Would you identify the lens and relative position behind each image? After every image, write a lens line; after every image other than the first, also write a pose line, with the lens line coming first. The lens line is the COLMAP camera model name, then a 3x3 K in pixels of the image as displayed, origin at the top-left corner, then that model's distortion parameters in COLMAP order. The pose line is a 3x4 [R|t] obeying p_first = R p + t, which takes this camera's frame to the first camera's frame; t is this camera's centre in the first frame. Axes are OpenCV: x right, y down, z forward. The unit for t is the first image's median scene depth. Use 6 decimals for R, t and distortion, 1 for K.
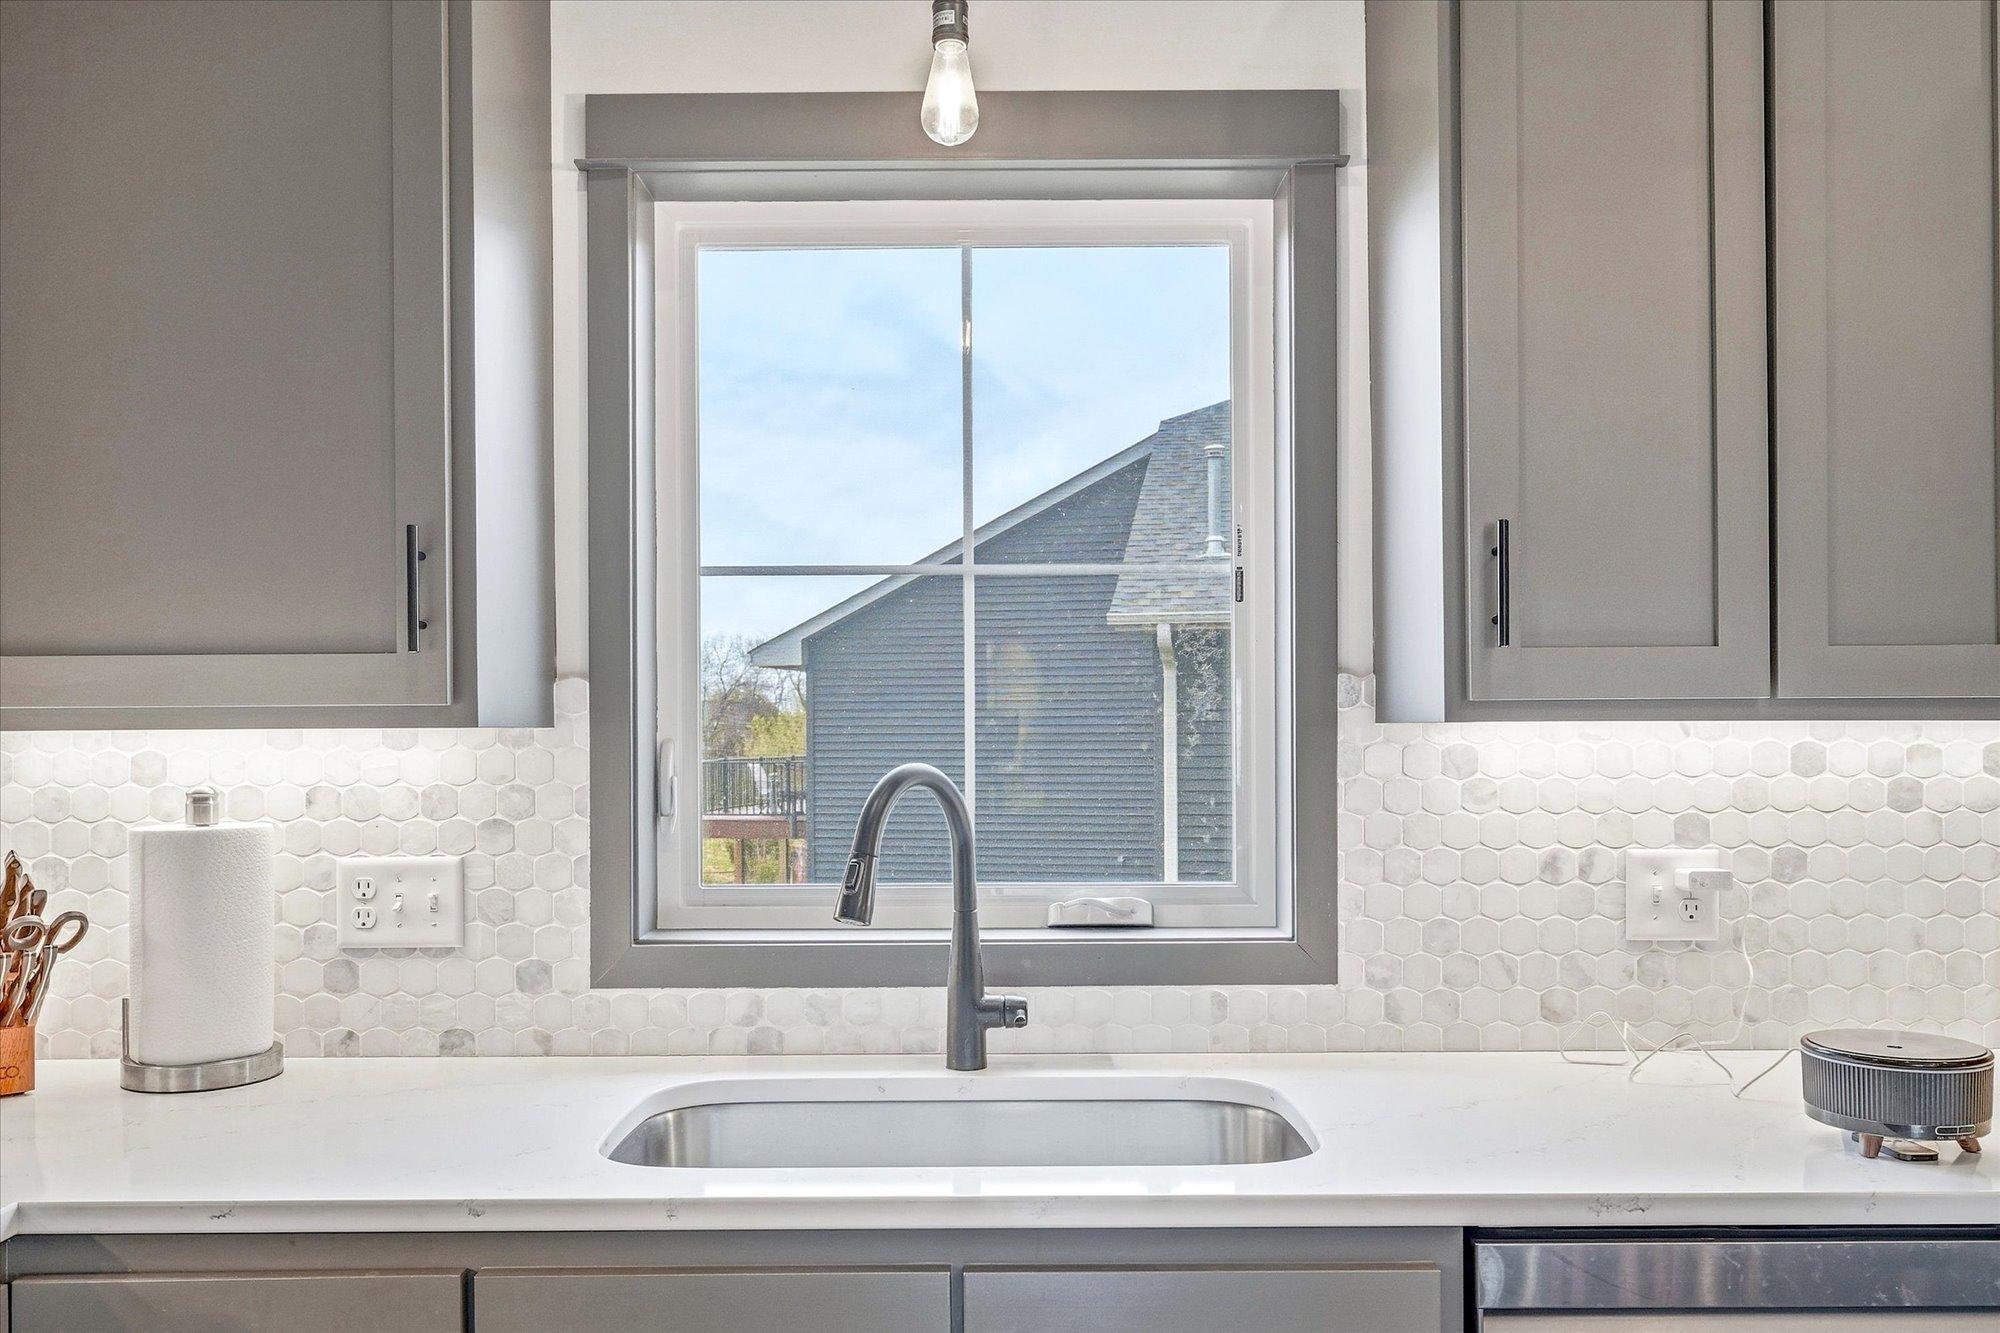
lens RADIAL K [[1510.2, 0, 973.4], [0, 1510.2, 723.9], [0, 0, 1]] dist [0.003451, 0.000401]
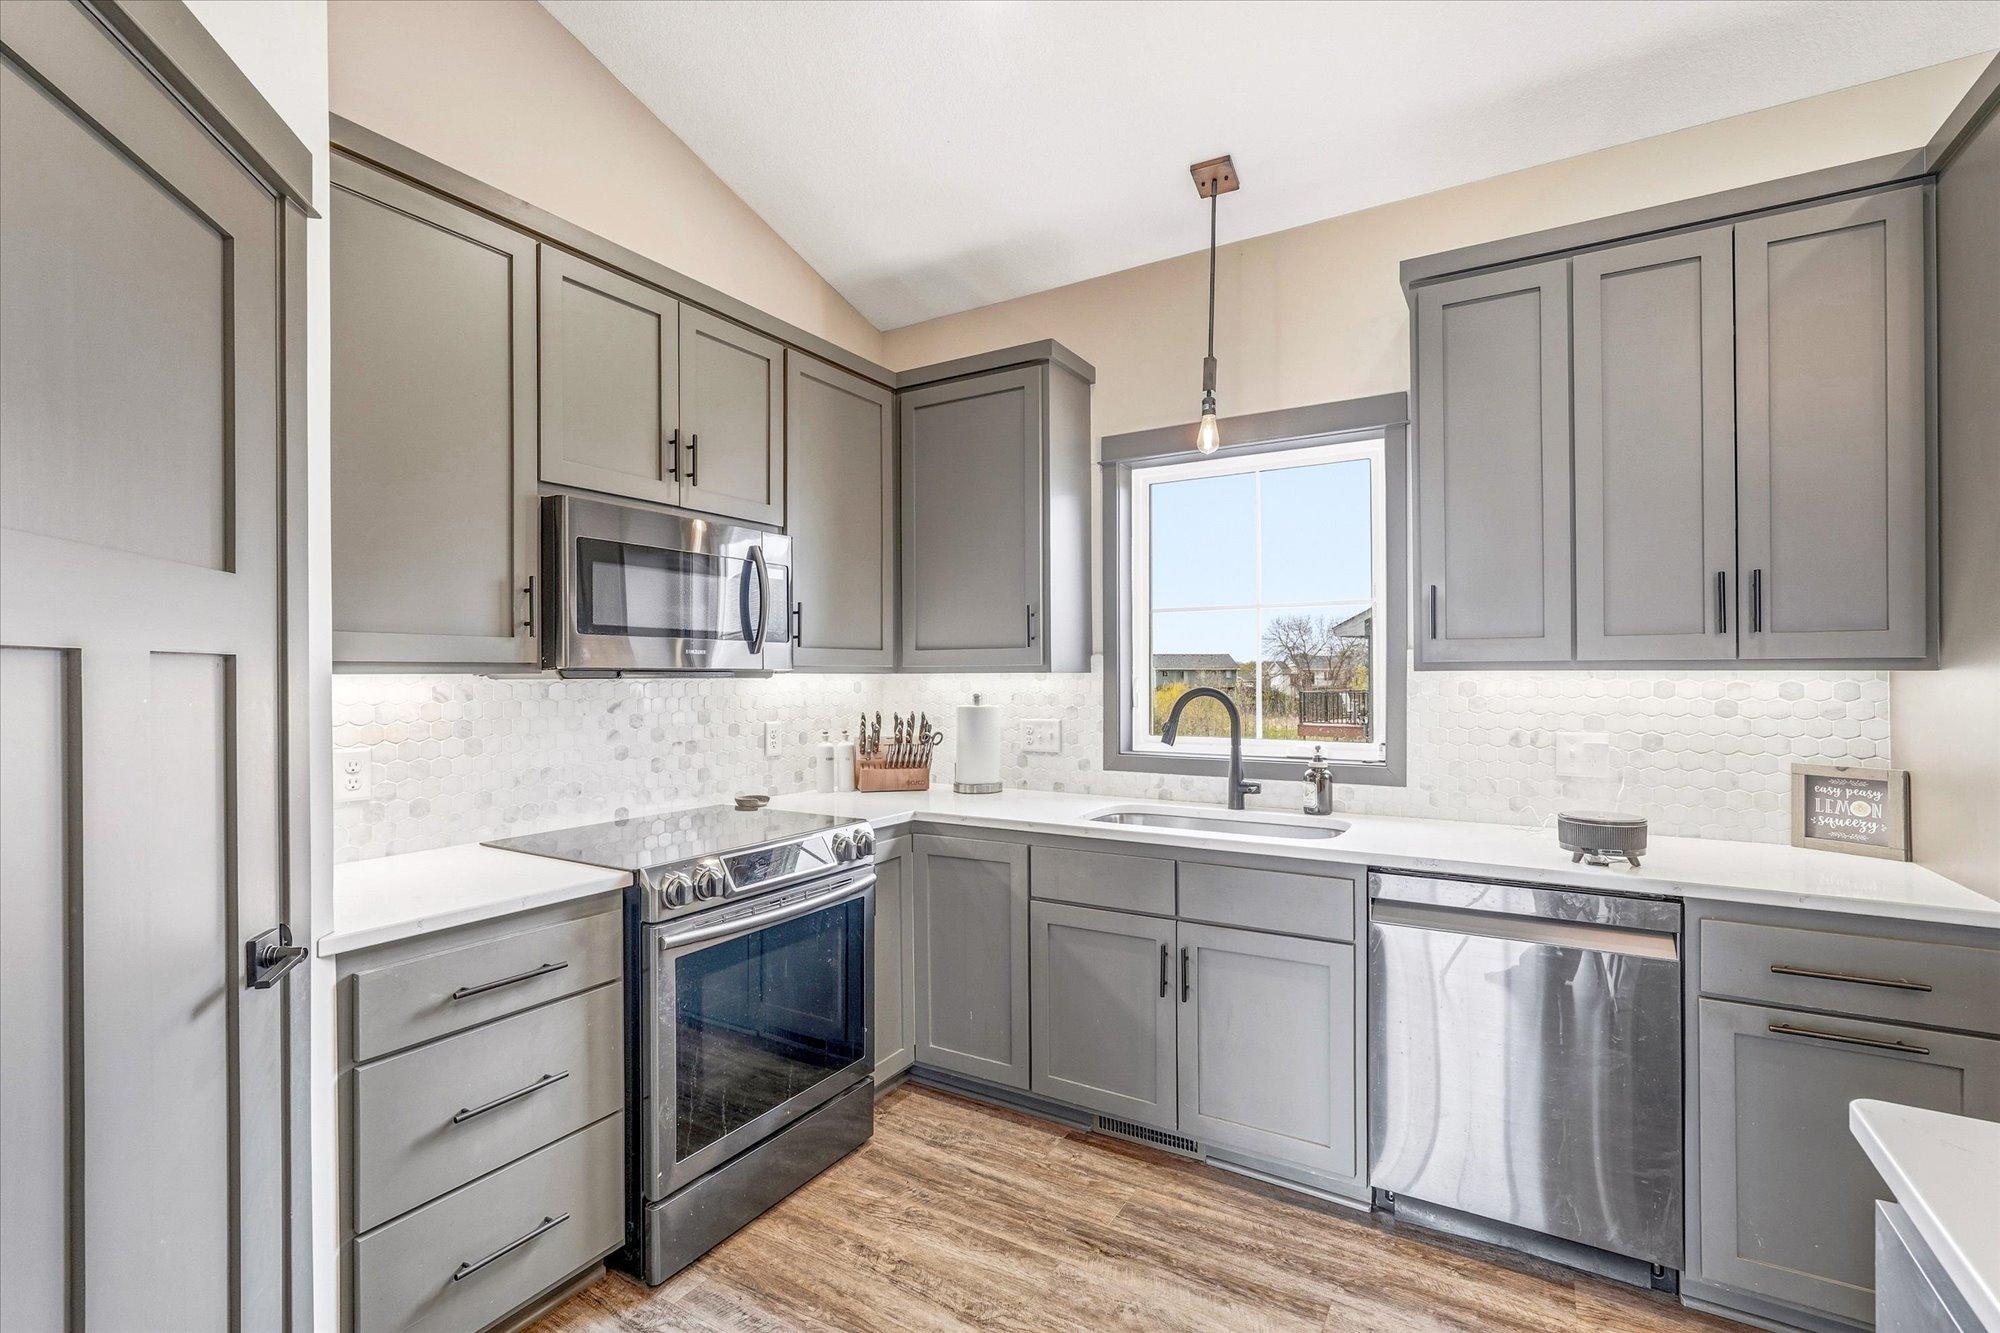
lens RADIAL K [[896.6, 0, 992.1], [0, 896.6, 670.7], [0, 0, 1]] dist [-0.001720, 0.001041]
pose [[0.856183, 0.000863, -0.516671, 0.405410], [0.000336, 0.999997, 0.002226, -0.004858], [0.516672, -0.002080, 0.856181, -0.468628]]
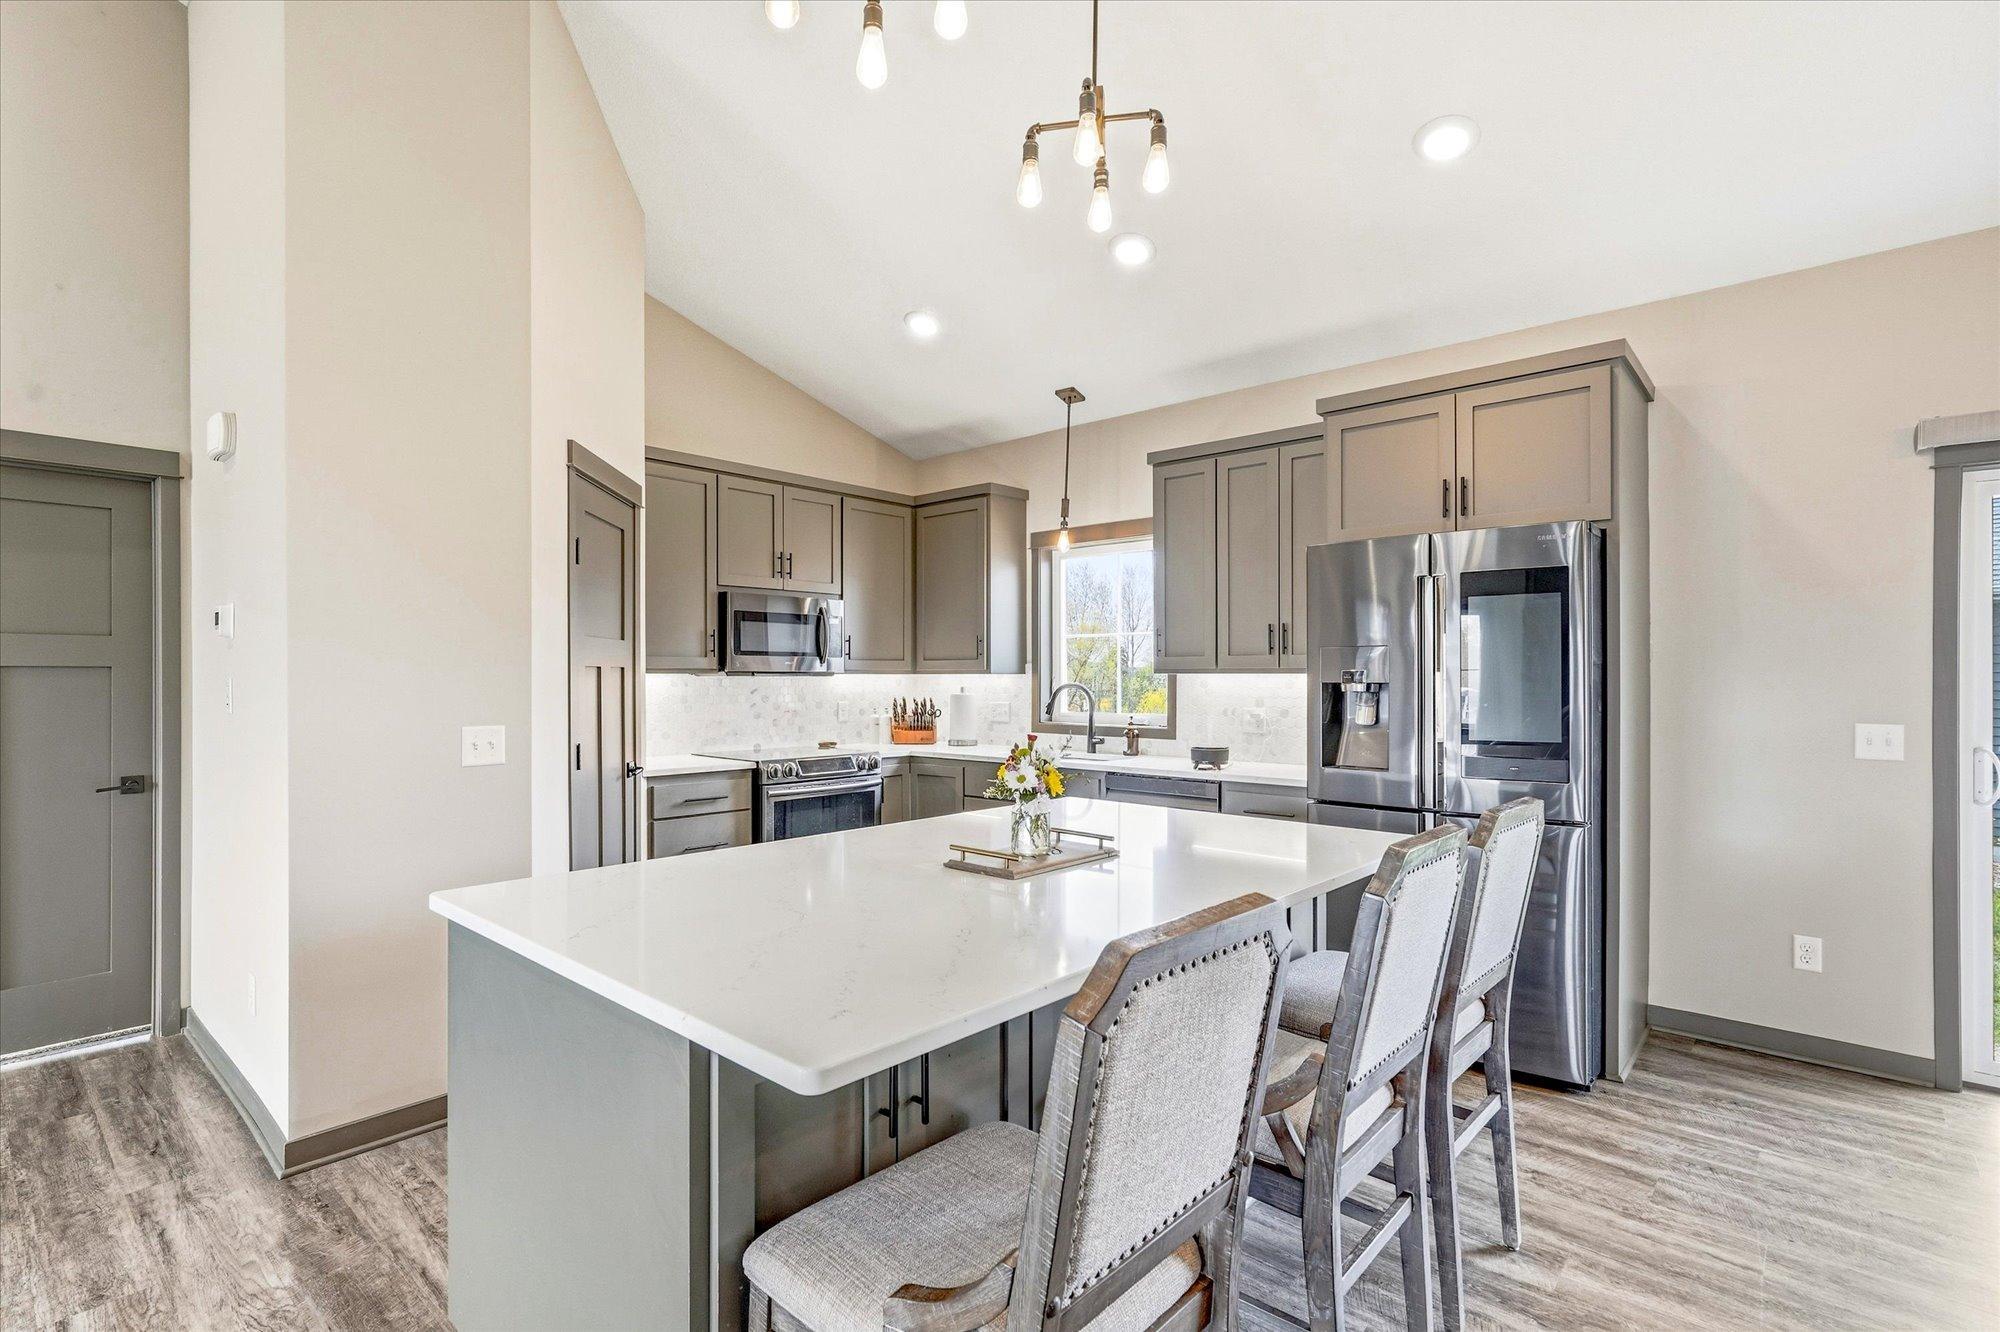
lens RADIAL K [[936.2, 0, 977.5], [0, 936.2, 677.2], [0, 0, 1]] dist [-0.000702, 0.000134]
pose [[0.735814, 0.007447, -0.677143, 1.524570], [-0.002350, 0.999962, 0.008443, -0.011840], [0.677179, -0.004621, 0.735803, -1.158649]]
